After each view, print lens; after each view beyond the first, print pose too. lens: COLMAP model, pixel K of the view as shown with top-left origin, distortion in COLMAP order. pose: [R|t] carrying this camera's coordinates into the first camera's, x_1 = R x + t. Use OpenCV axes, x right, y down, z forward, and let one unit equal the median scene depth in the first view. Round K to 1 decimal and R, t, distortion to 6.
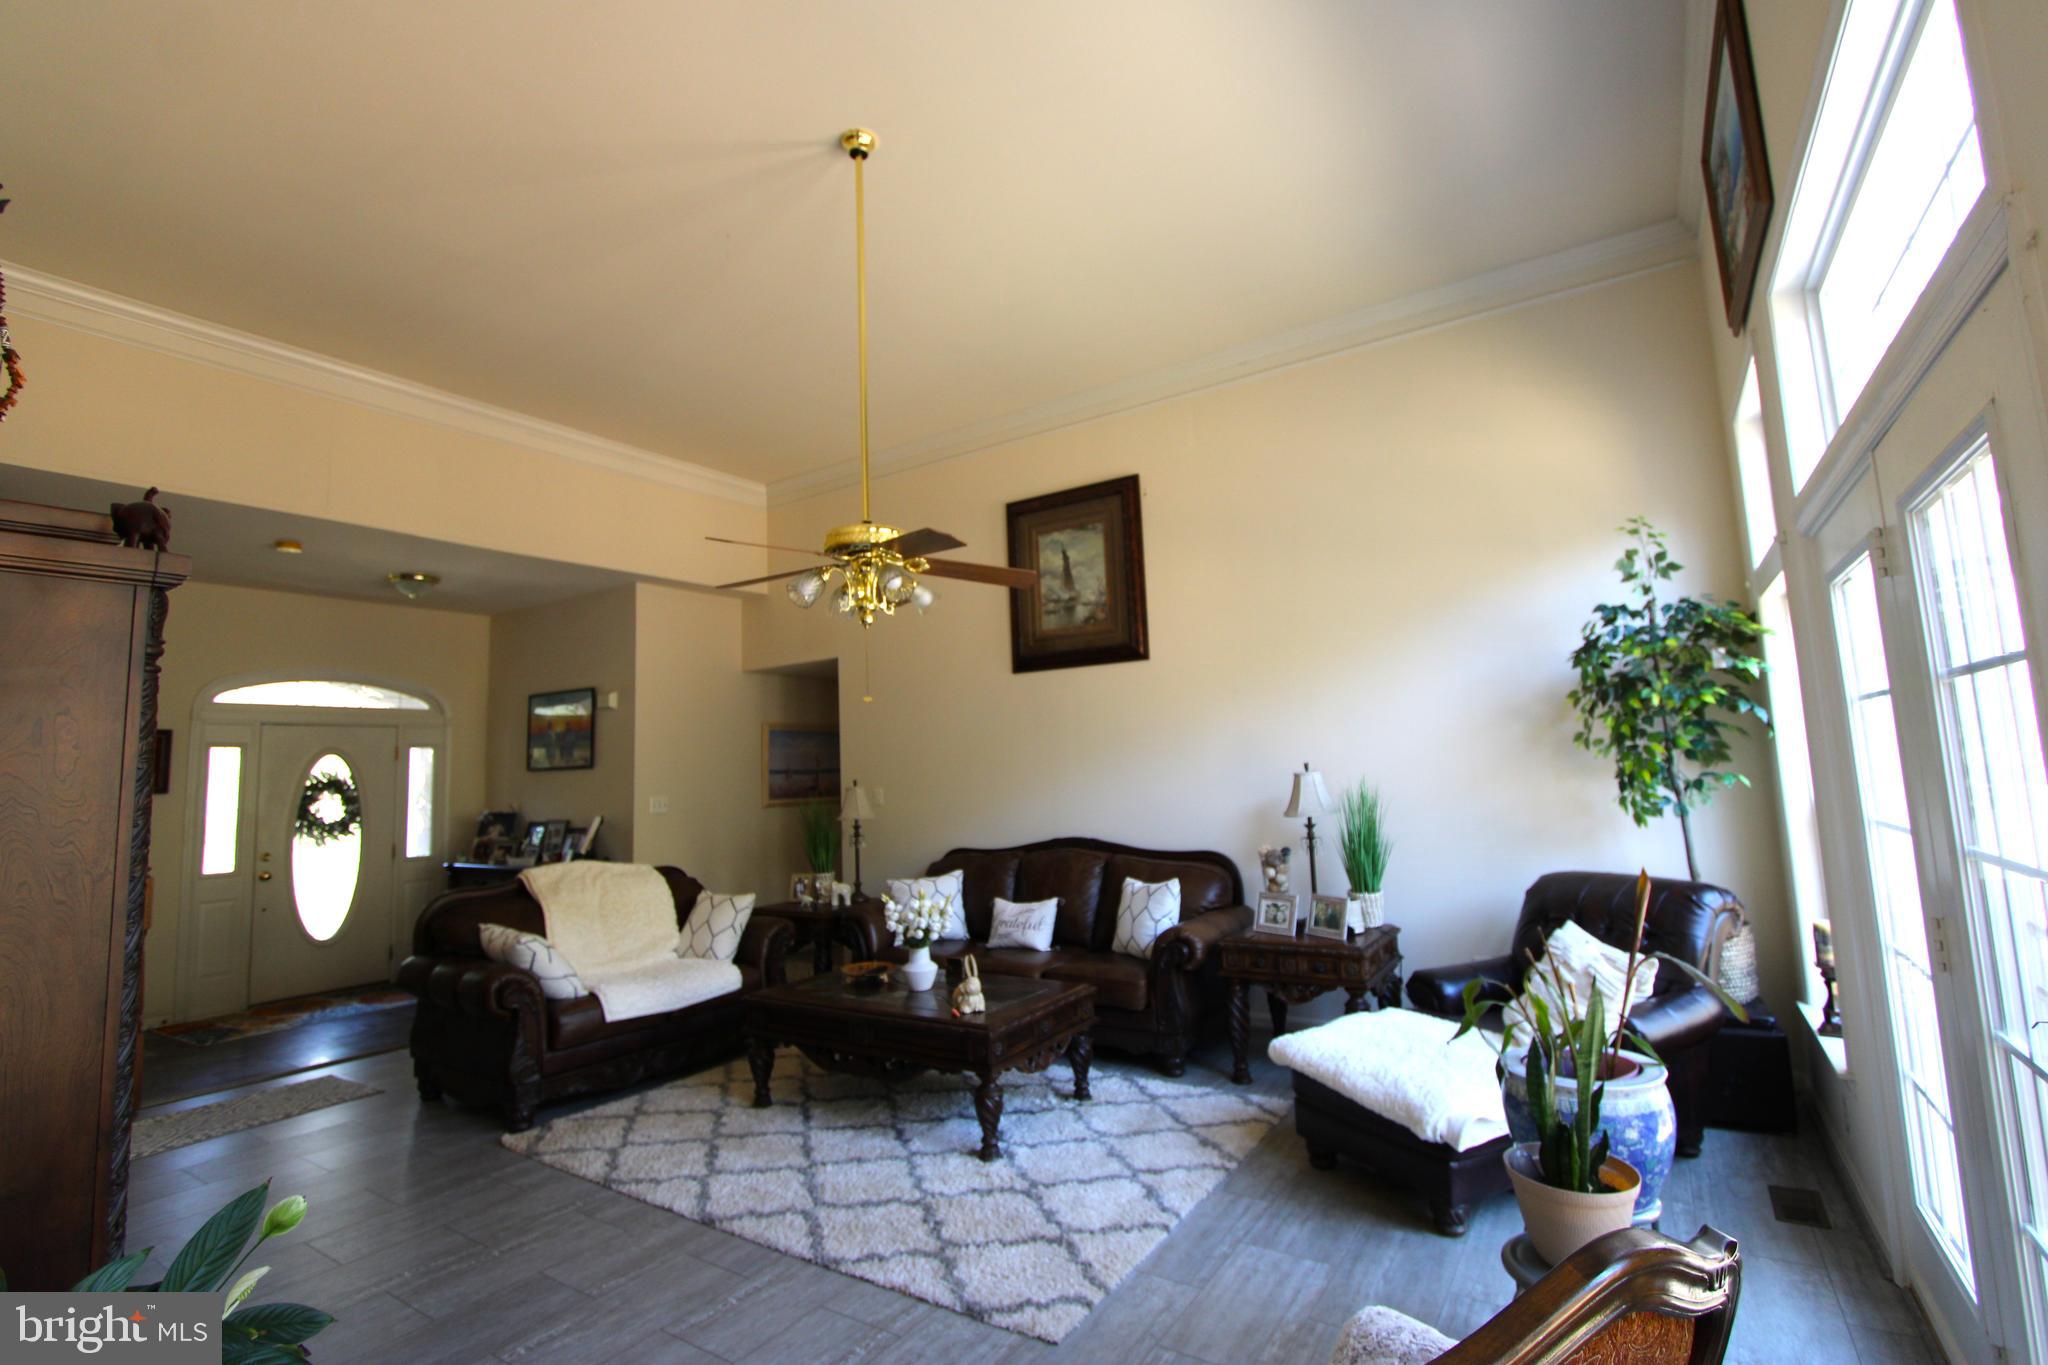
lens RADIAL K [[958.2, 0, 1027.7], [0, 958.2, 666.7], [0, 0, 1]] dist [-0.027019, 0.000170]
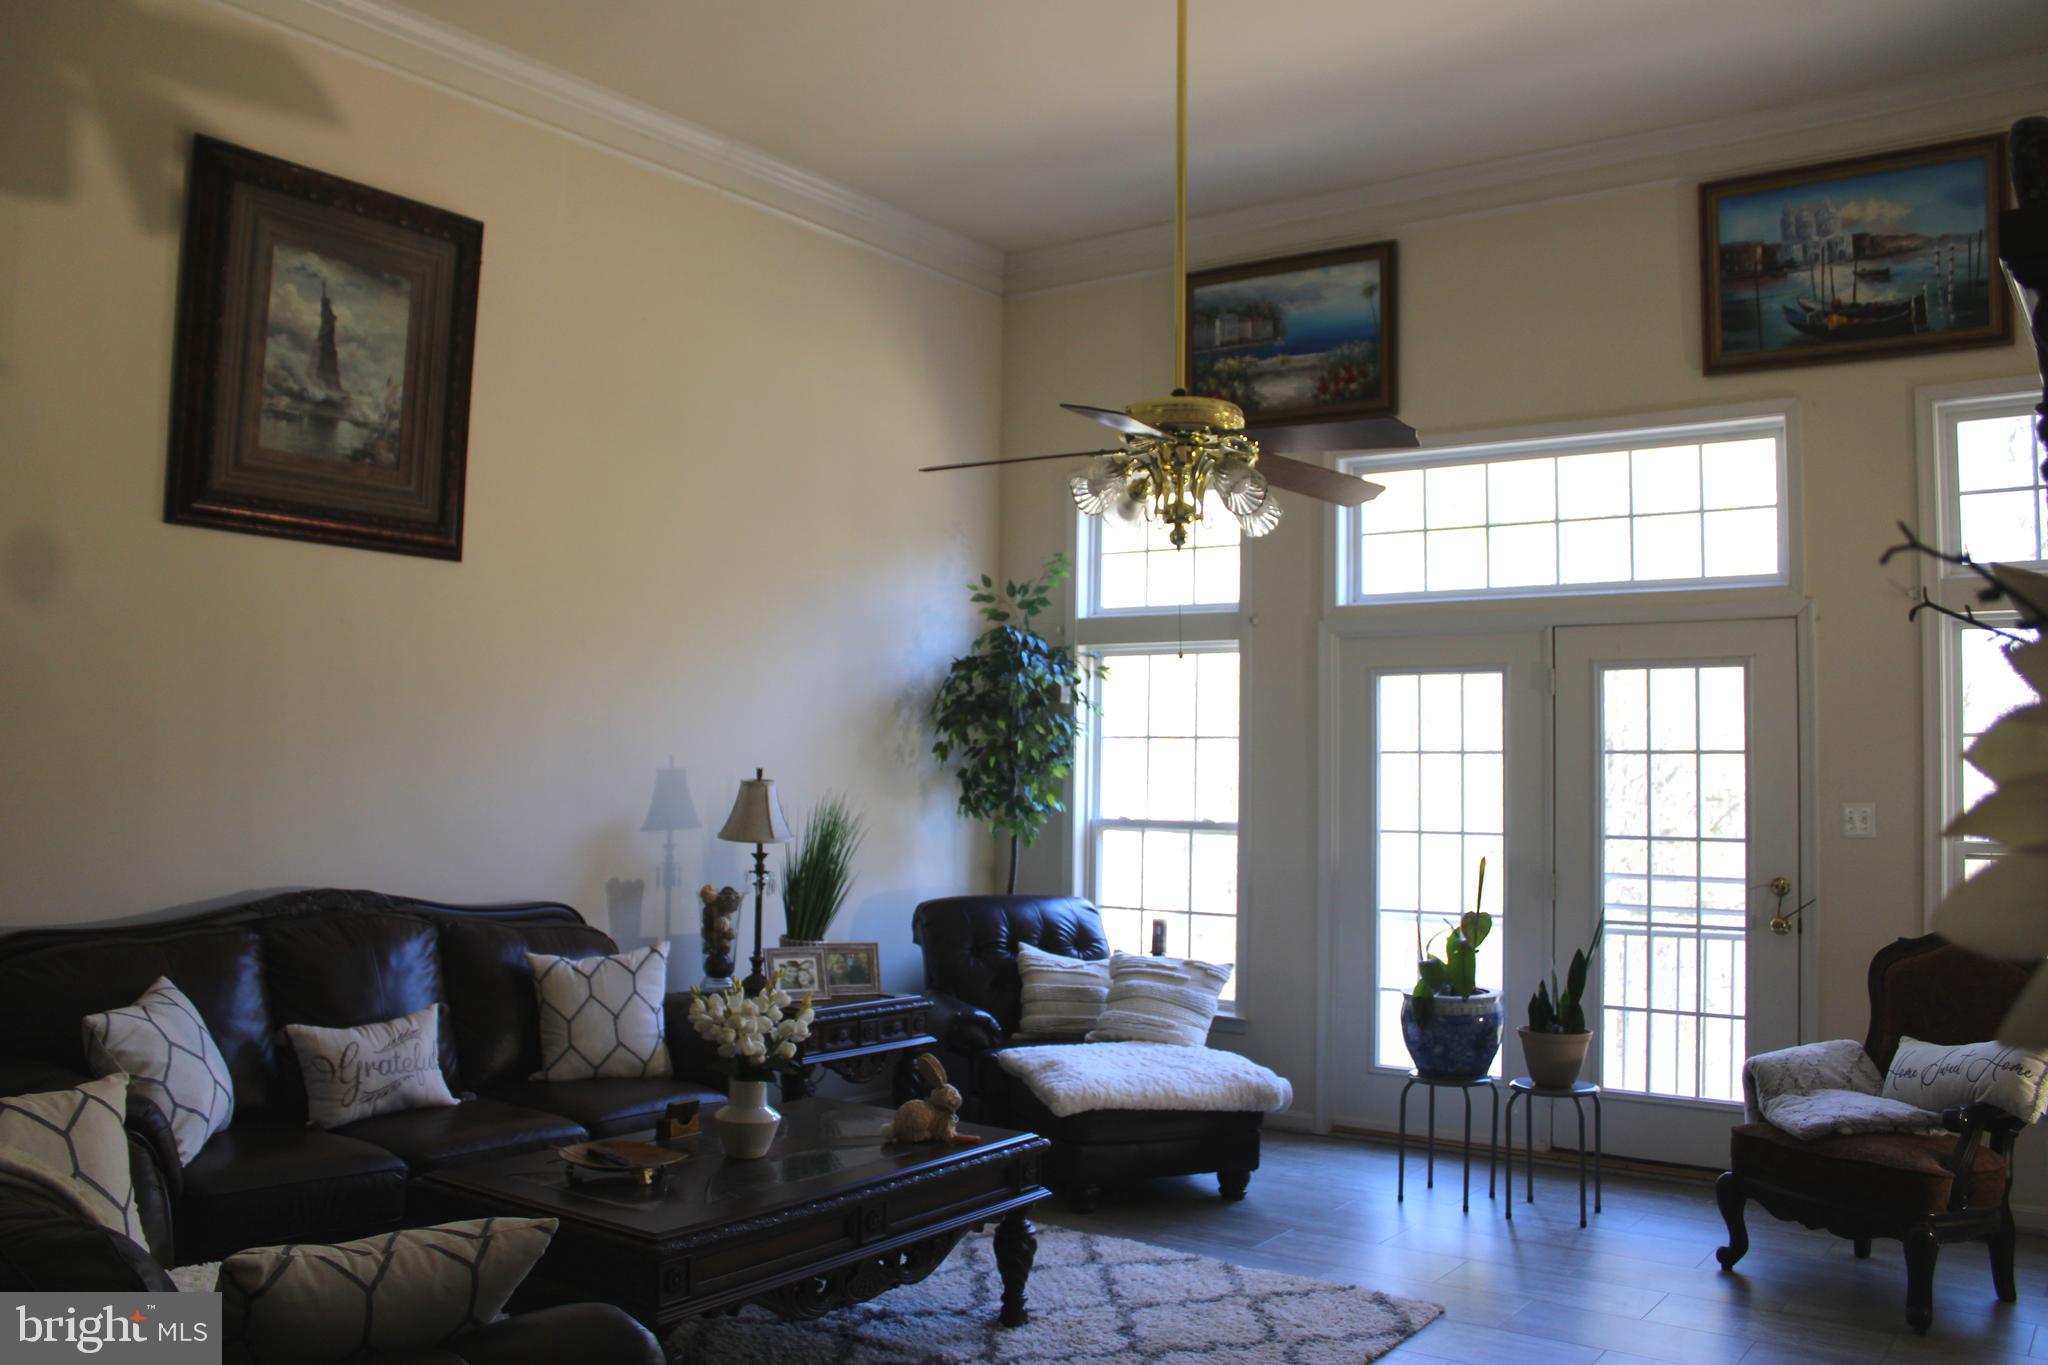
lens RADIAL K [[1742.0, 0, 1025.2], [0, 1742.0, 681.4], [0, 0, 1]] dist [-0.085778, 0.005337]
pose [[0.041848, 0.095015, 0.994596, -0.792661], [-0.127014, 0.987897, -0.089031, 0.101329], [-0.991018, -0.122601, 0.053410, 0.592207]]
